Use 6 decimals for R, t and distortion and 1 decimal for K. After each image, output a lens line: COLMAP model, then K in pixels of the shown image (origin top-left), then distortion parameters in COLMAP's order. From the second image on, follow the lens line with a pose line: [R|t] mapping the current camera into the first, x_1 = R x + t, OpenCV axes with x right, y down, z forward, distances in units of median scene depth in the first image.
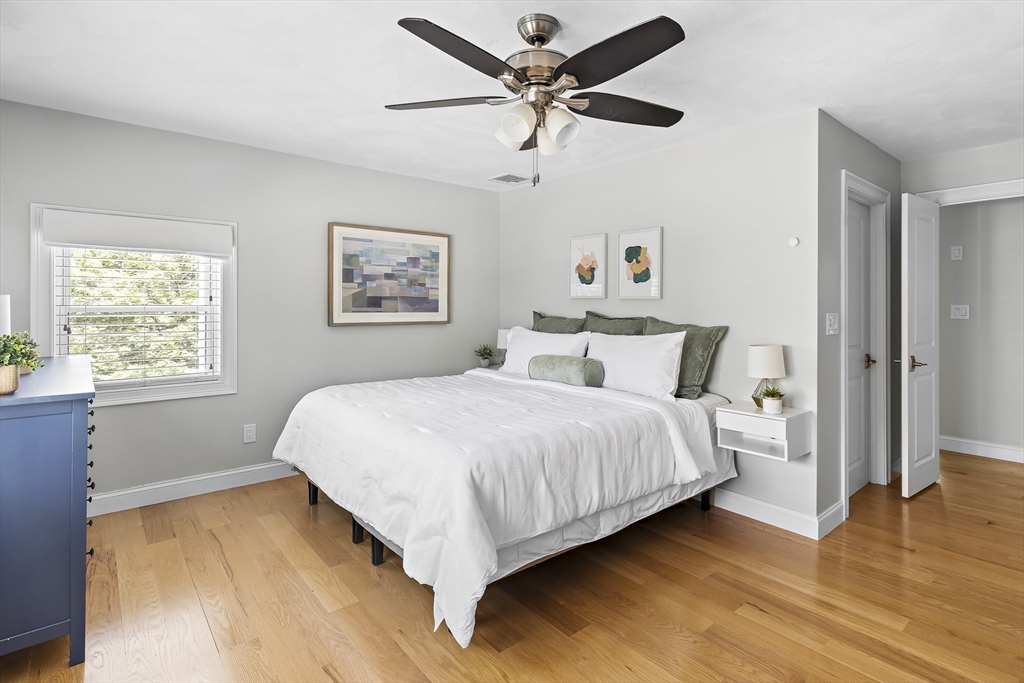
lens RADIAL K [[511.1, 0, 541.0], [0, 511.1, 301.5], [0, 0, 1]] dist [0.002367, 0.000093]
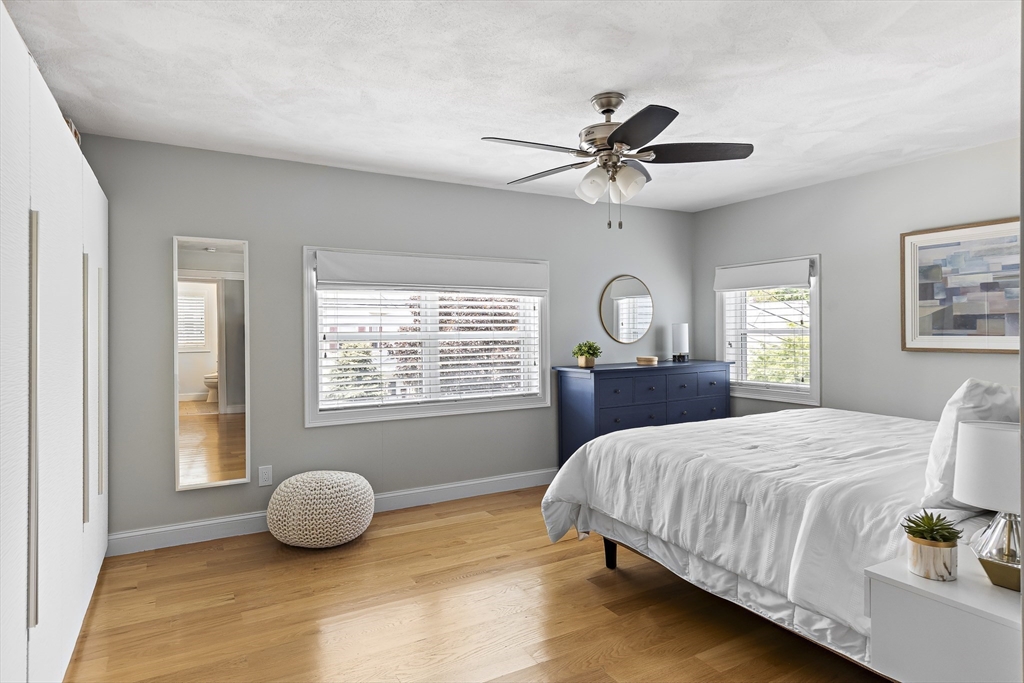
lens RADIAL K [[591.2, 0, 511.5], [0, 591.2, 337.1], [0, 0, 1]] dist [0.000841, -0.000249]
pose [[-0.212564, 0.008718, -0.977108, 0.715523], [0.014822, 0.999874, 0.005697, 0.008392], [0.977035, -0.013272, -0.212666, 0.541404]]
